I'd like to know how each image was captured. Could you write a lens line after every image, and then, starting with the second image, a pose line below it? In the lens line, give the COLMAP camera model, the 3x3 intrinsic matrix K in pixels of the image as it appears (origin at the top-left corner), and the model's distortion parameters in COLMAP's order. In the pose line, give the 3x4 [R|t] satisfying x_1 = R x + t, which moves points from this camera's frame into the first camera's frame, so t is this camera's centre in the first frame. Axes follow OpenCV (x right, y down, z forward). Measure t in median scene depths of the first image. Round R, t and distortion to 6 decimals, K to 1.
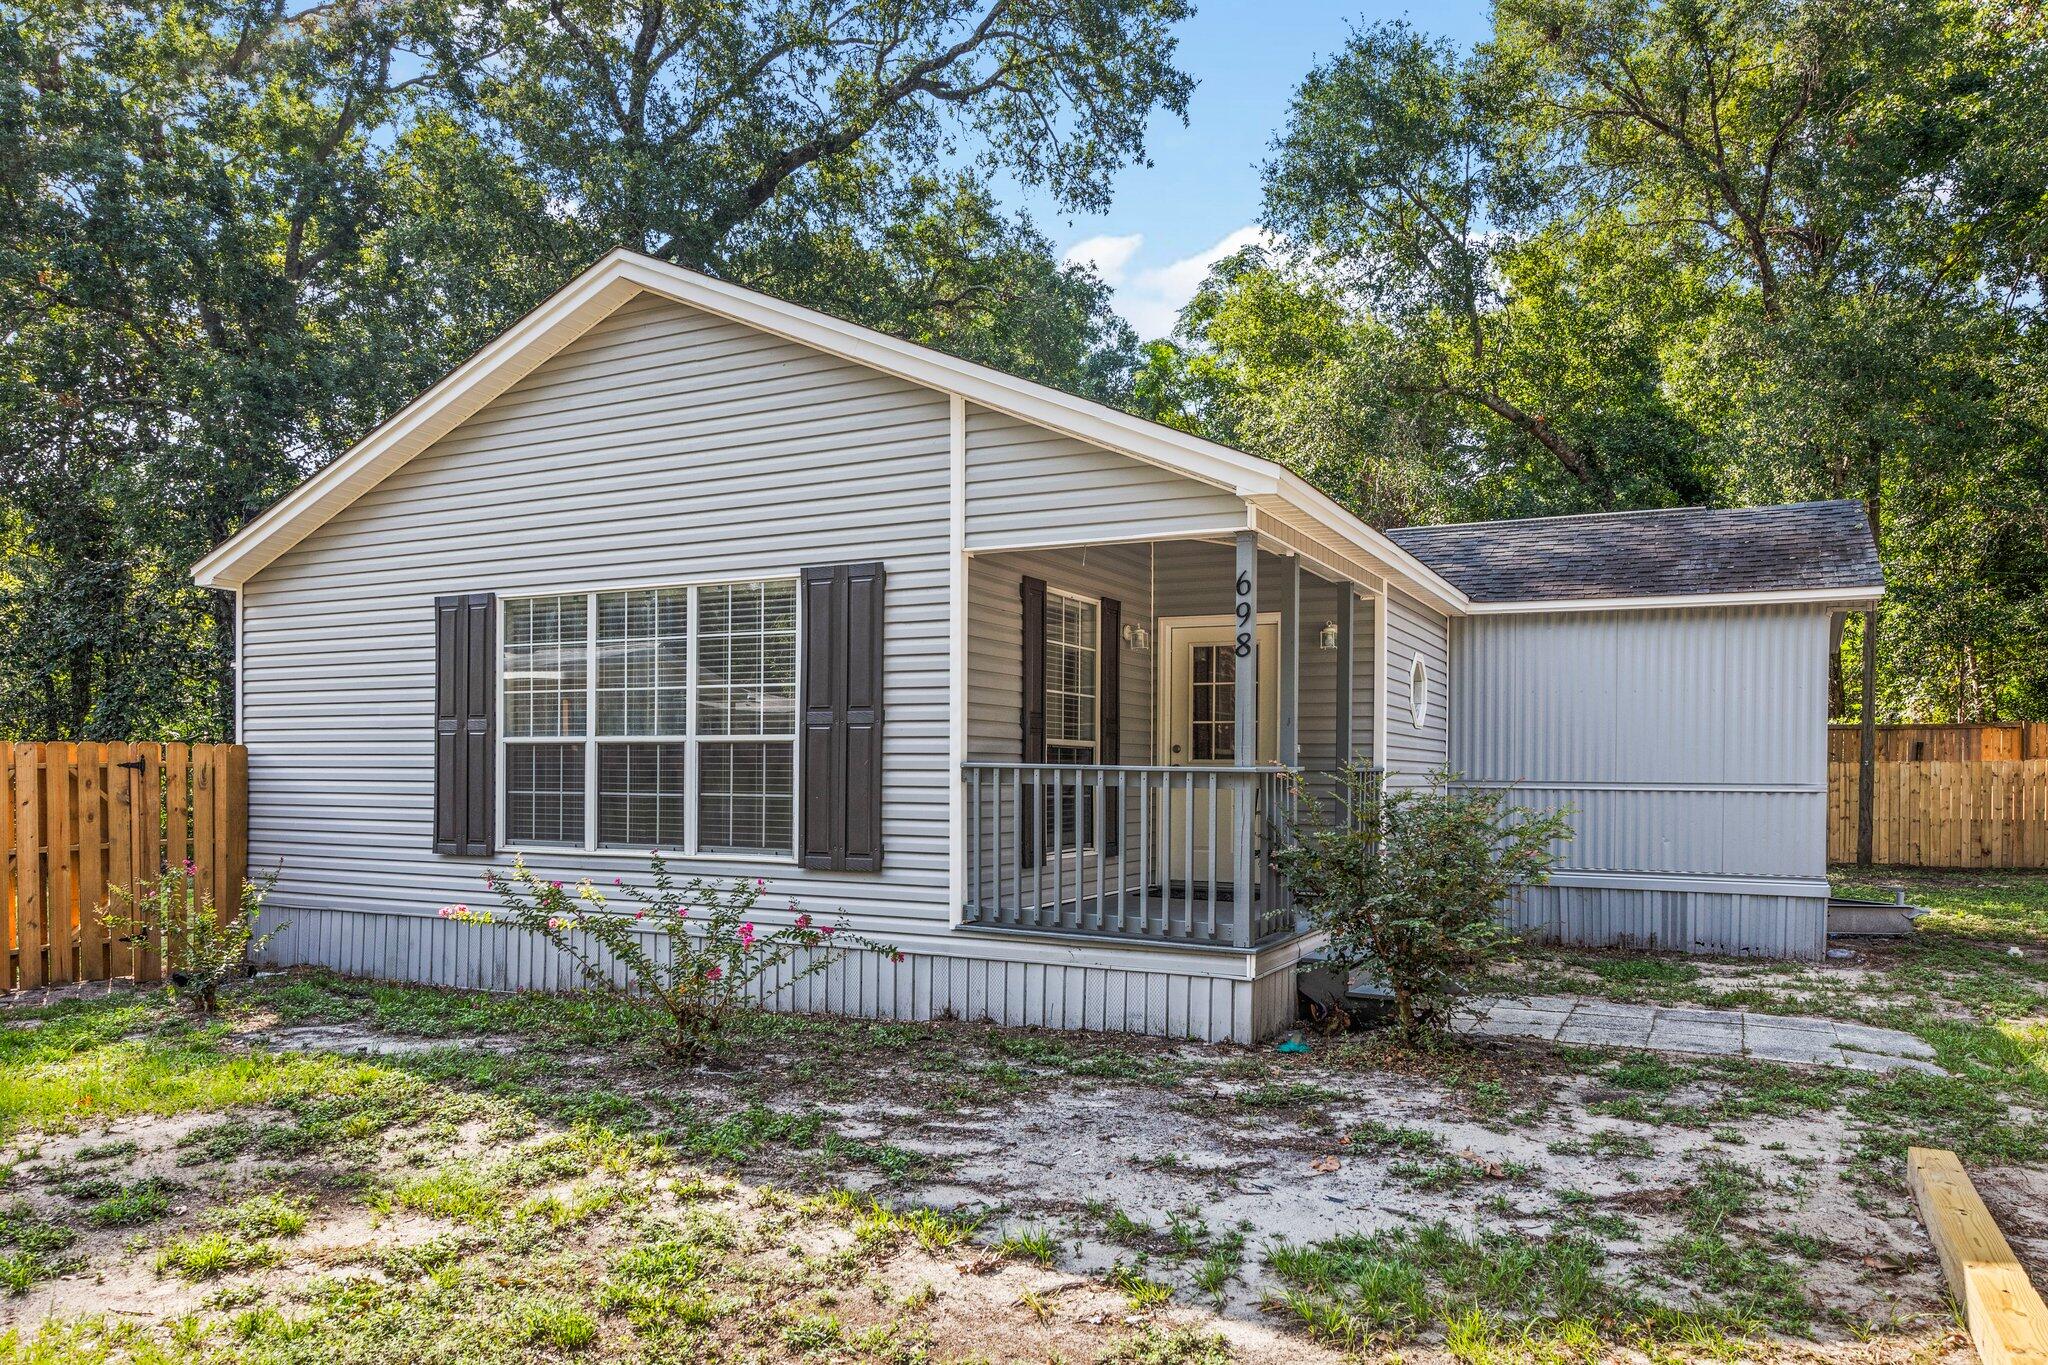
lens RADIAL K [[1353.9, 0, 1027.1], [0, 1353.9, 763.6], [0, 0, 1]] dist [0.001473, 0.000372]
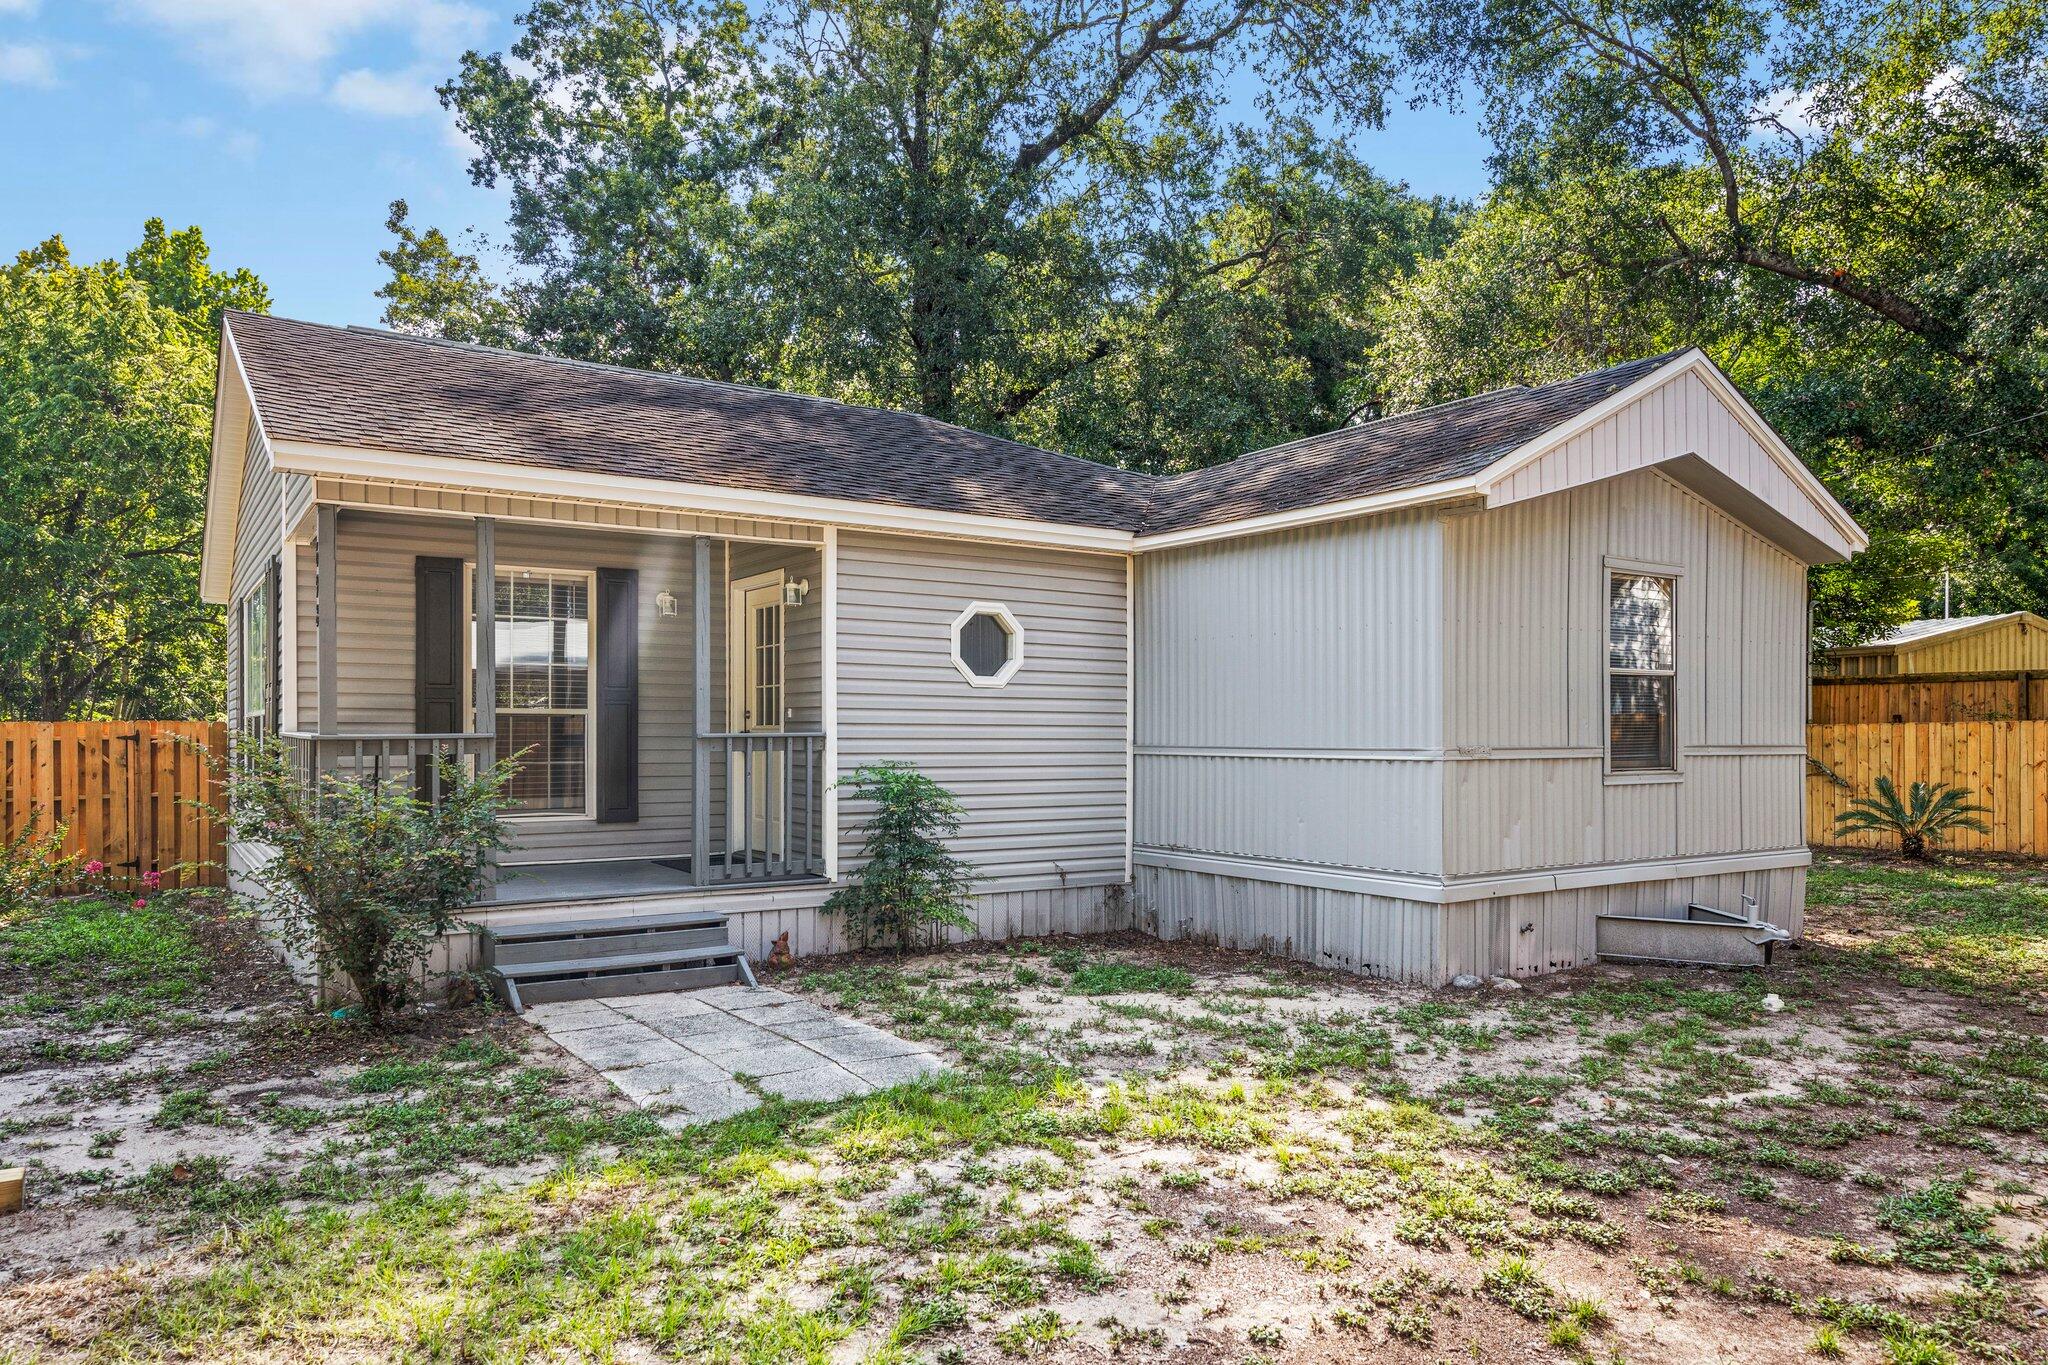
lens RADIAL K [[1338.1, 0, 1024.0], [0, 1338.1, 682.5], [0, 0, 1]] dist [0.004989, 0.001752]
pose [[0.867436, -0.026968, -0.496817, 0.810400], [0.010774, 0.999314, -0.035431, 0.003360], [0.497432, 0.025381, 0.867132, 0.276214]]
